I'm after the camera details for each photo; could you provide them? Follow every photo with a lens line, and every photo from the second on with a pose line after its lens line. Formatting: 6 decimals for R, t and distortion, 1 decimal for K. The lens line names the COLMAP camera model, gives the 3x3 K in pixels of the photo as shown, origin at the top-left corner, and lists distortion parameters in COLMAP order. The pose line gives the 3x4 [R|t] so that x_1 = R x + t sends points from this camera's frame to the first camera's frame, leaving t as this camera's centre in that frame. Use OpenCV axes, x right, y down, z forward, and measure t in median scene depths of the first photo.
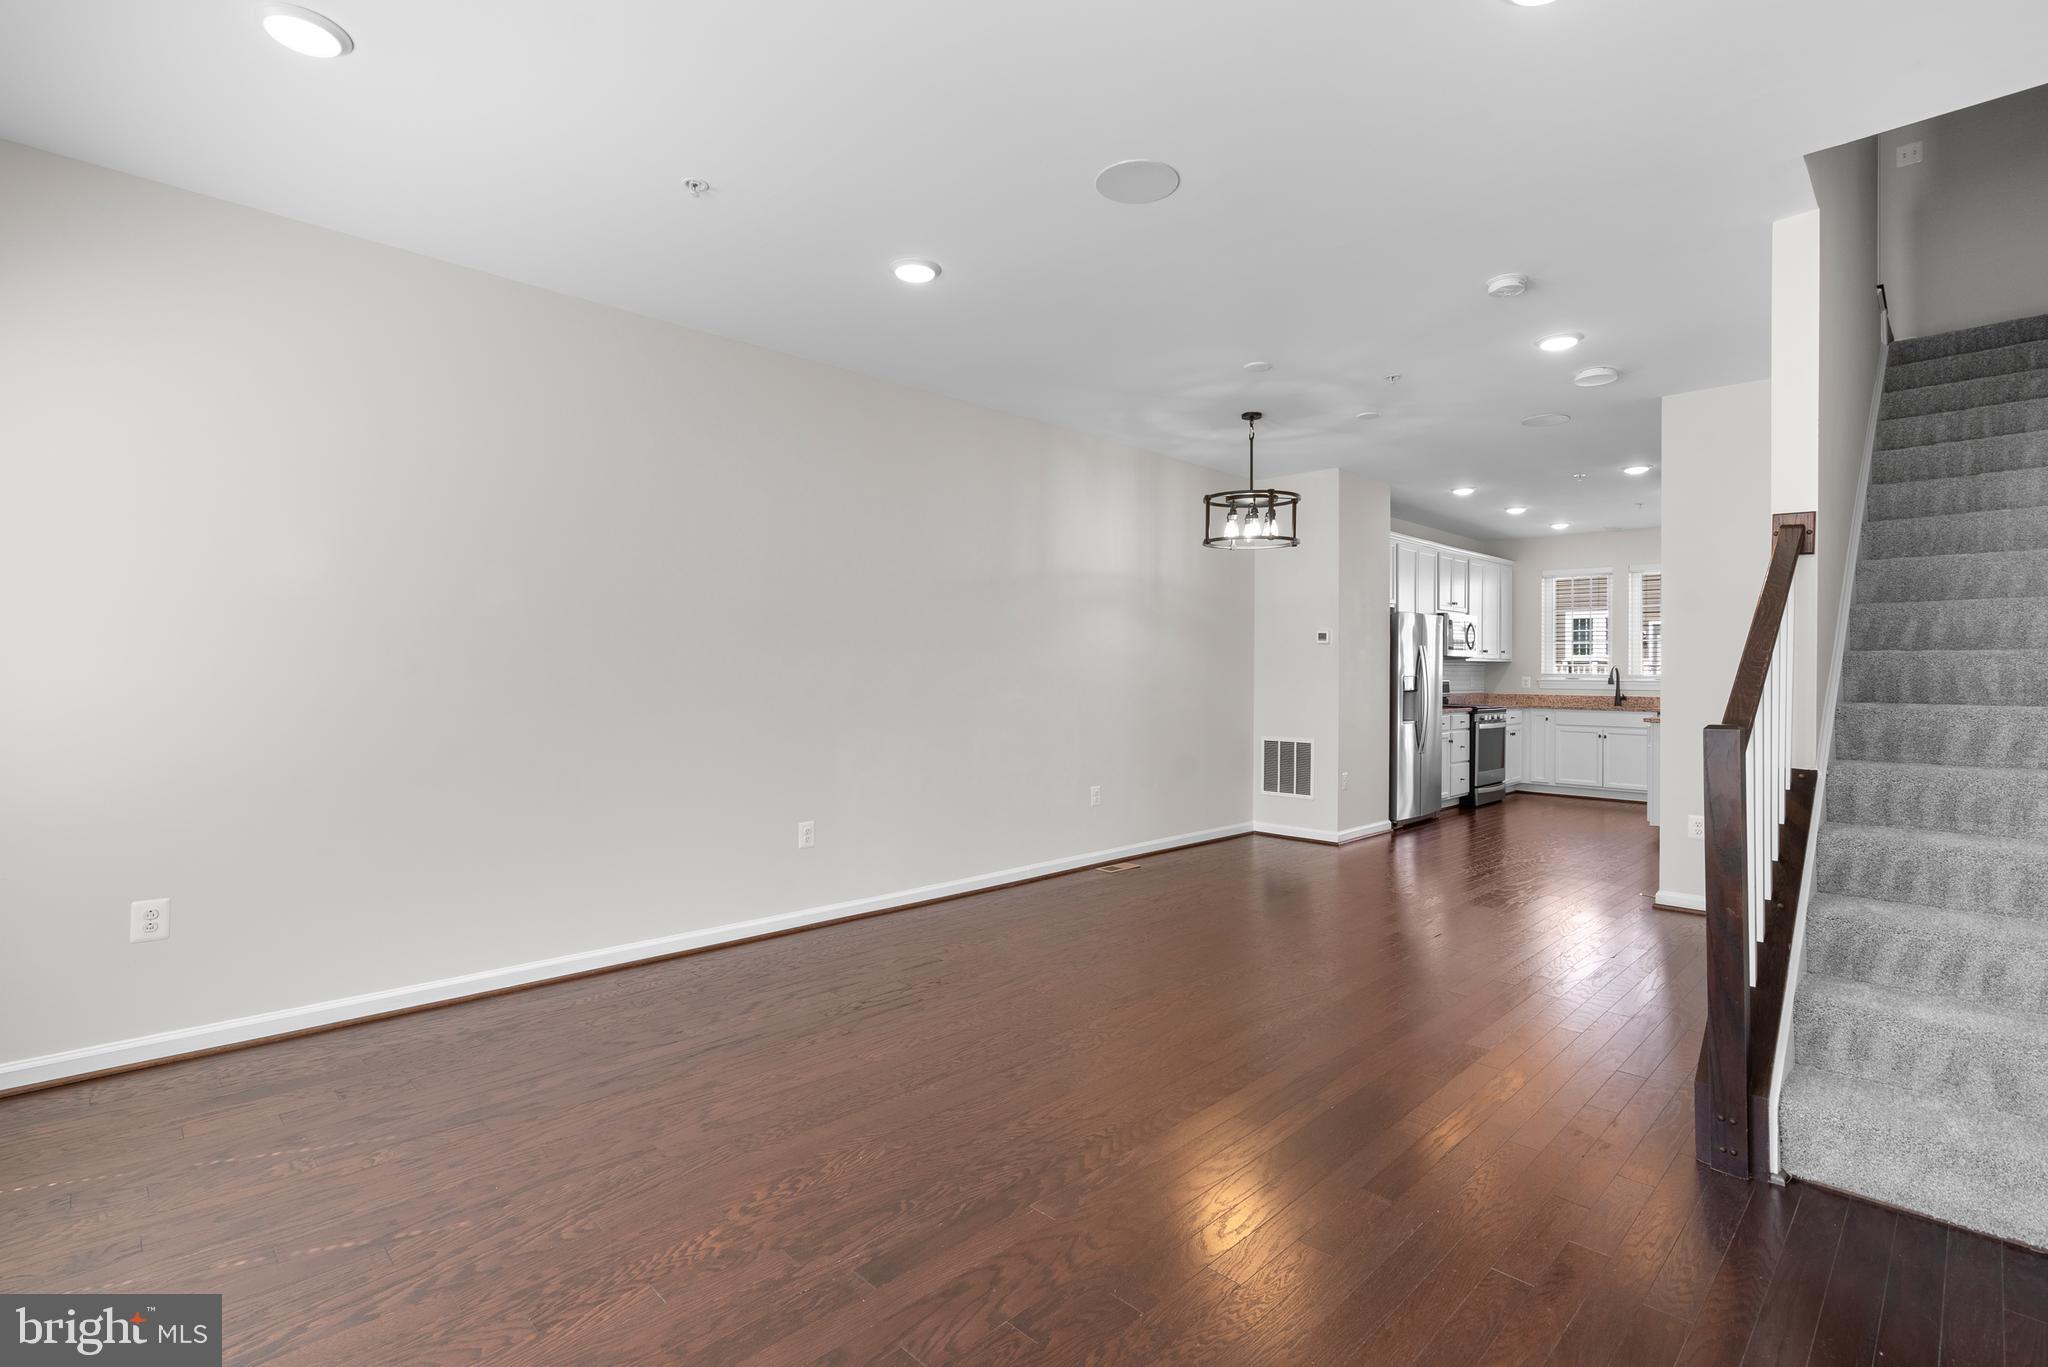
lens RADIAL K [[945.1, 0, 1031.1], [0, 945.1, 665.4], [0, 0, 1]] dist [-0.002431, -0.000094]
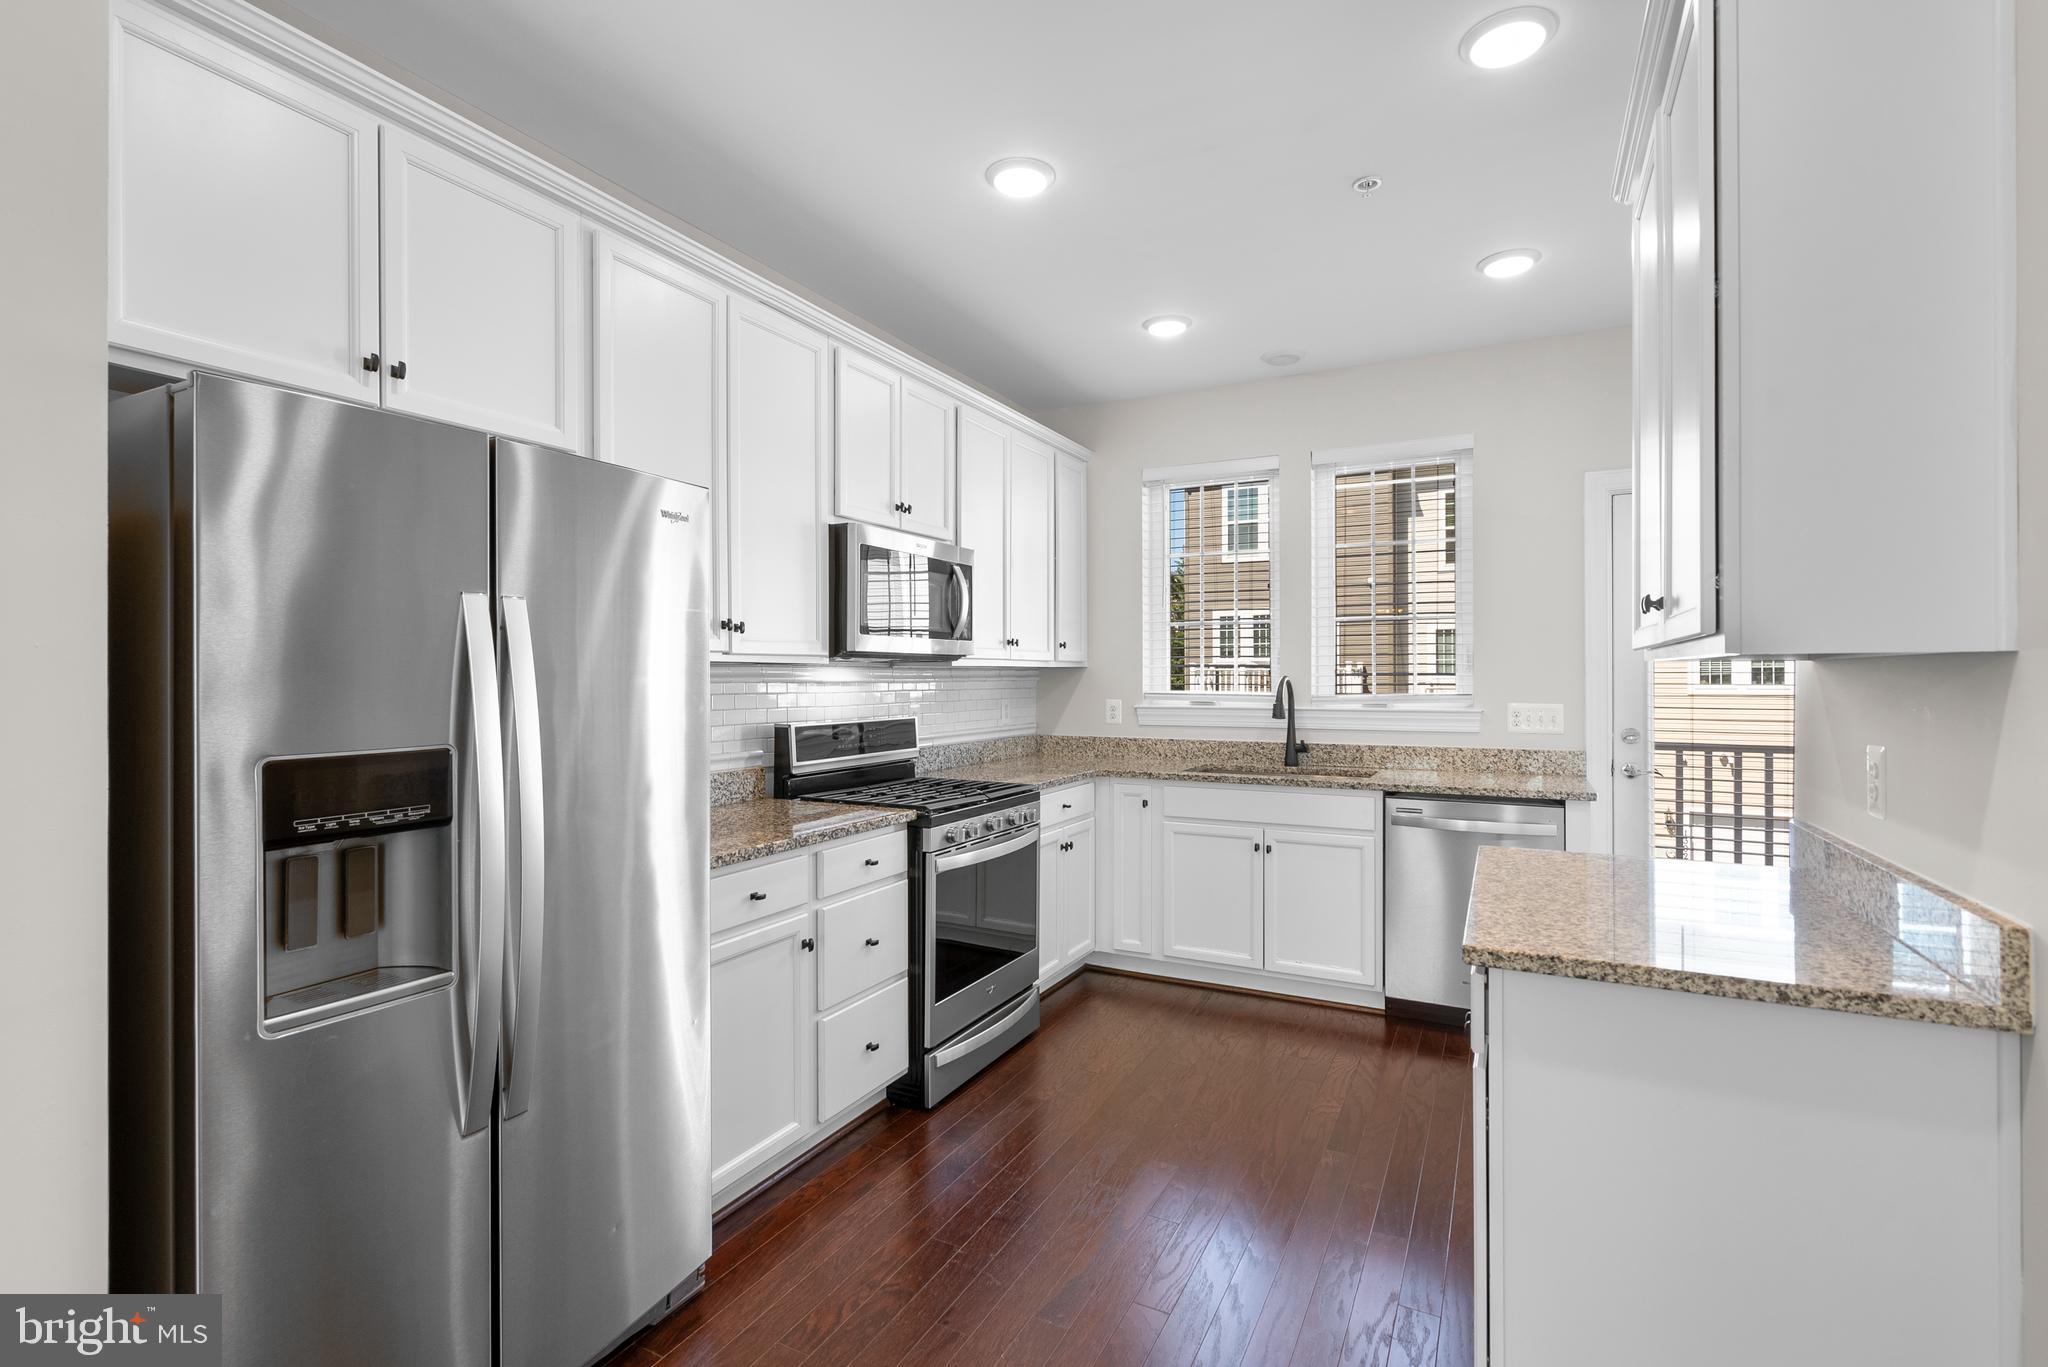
lens RADIAL K [[945.1, 0, 1031.8], [0, 945.1, 680.5], [0, 0, 1]] dist [-0.002431, -0.000094]
pose [[0.948843, -0.010197, 0.315584, 0.388333], [0.007286, 0.999919, 0.010404, -0.002467], [-0.315664, -0.007572, 0.948841, 0.654973]]
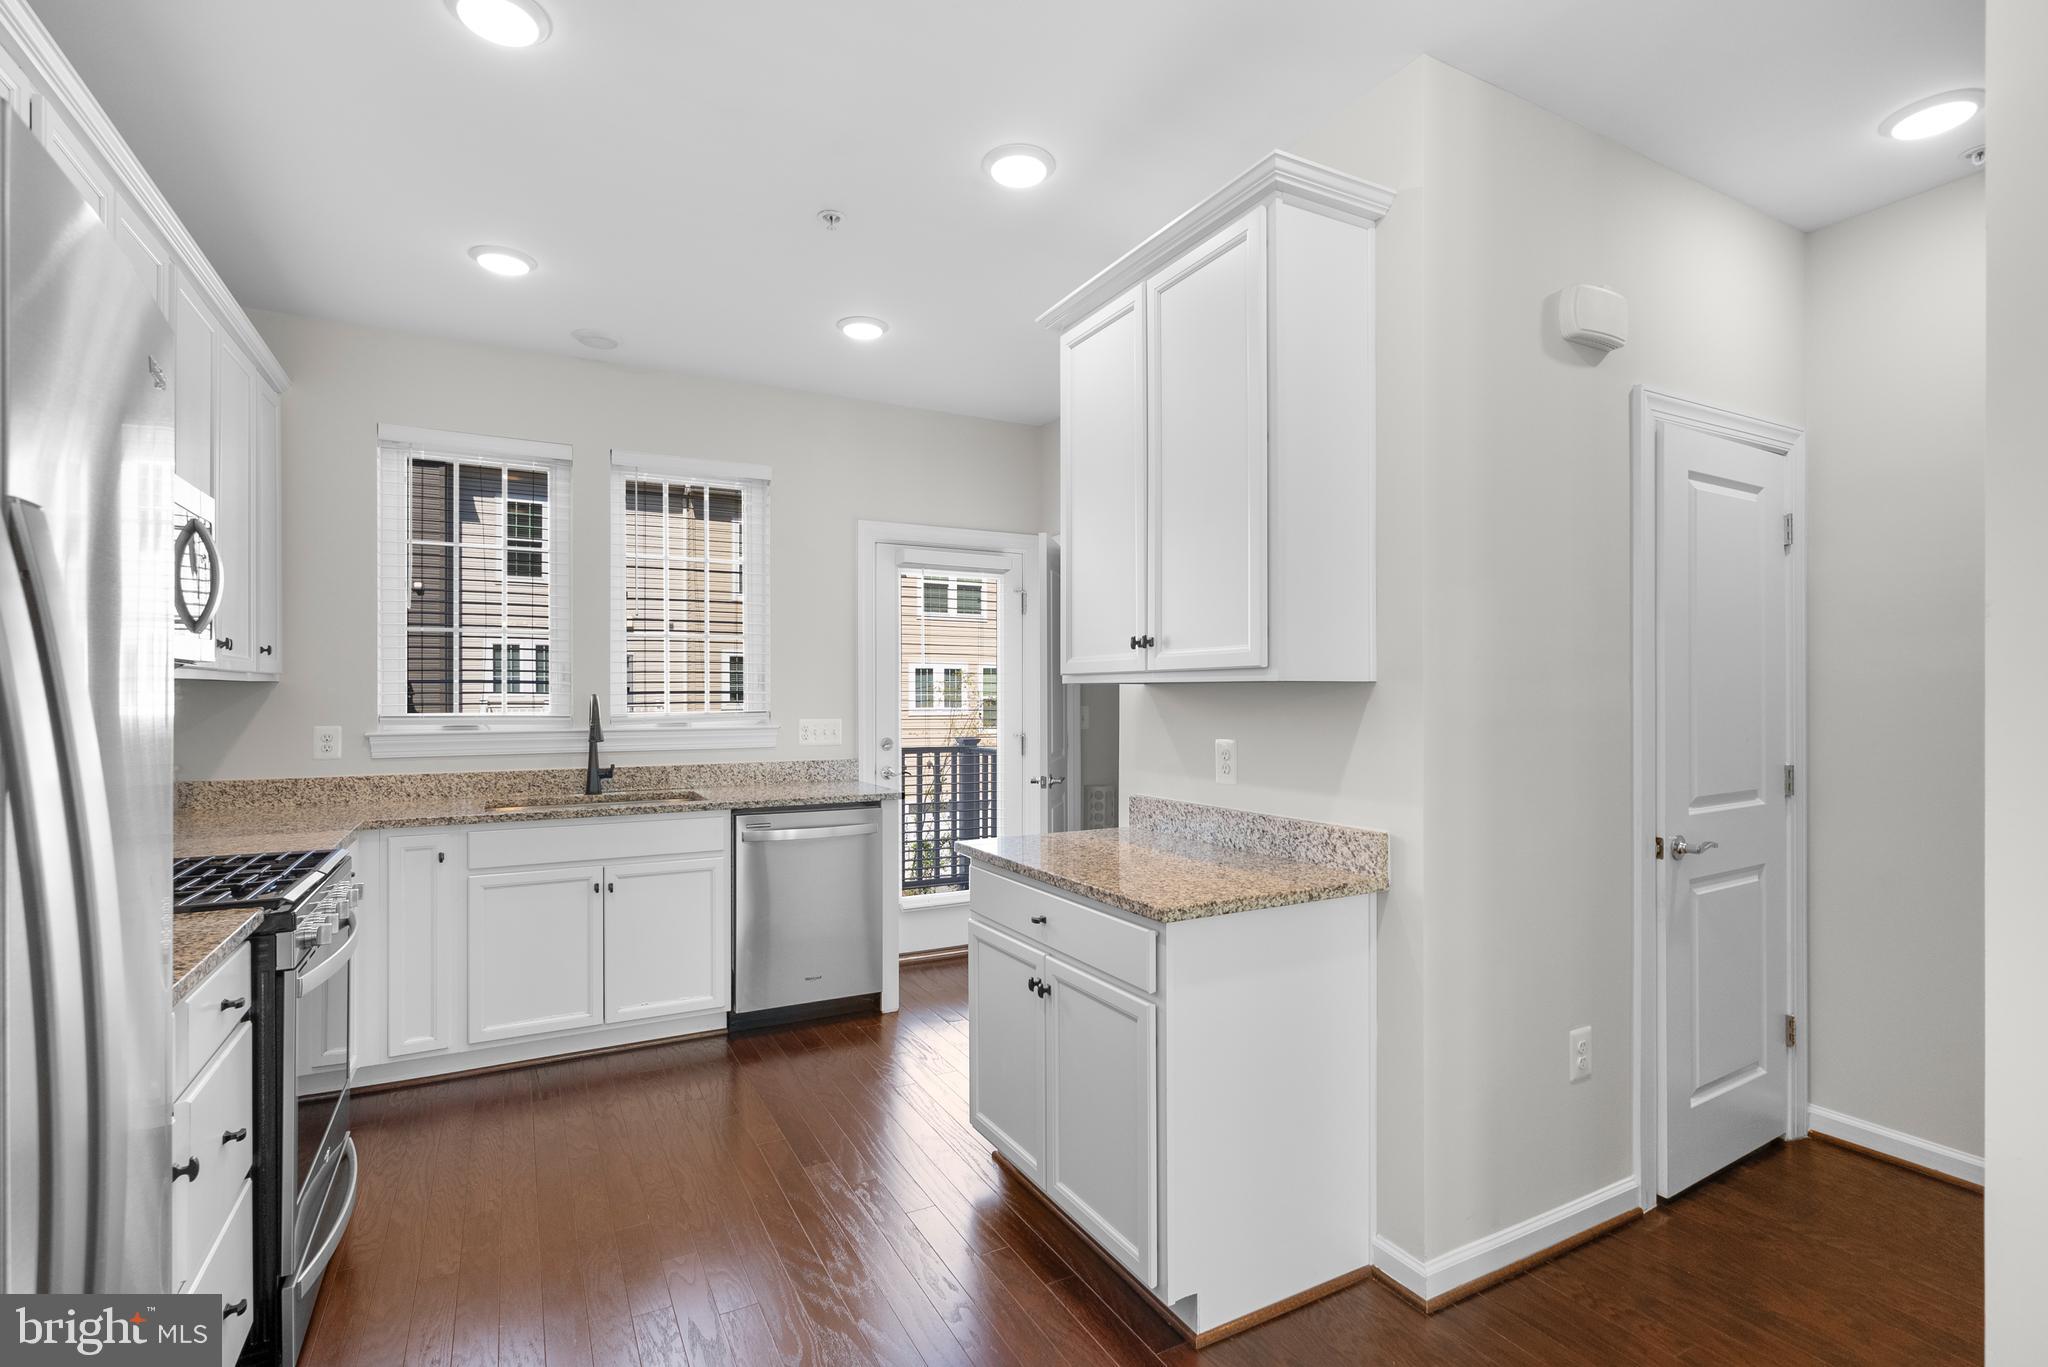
lens RADIAL K [[945.1, 0, 1028.1], [0, 945.1, 699.9], [0, 0, 1]] dist [-0.002431, -0.000094]
pose [[0.271980, -0.014530, 0.962193, 0.304956], [-0.001590, 0.999878, 0.015549, -0.003198], [-0.962302, -0.005758, 0.271924, 0.757586]]
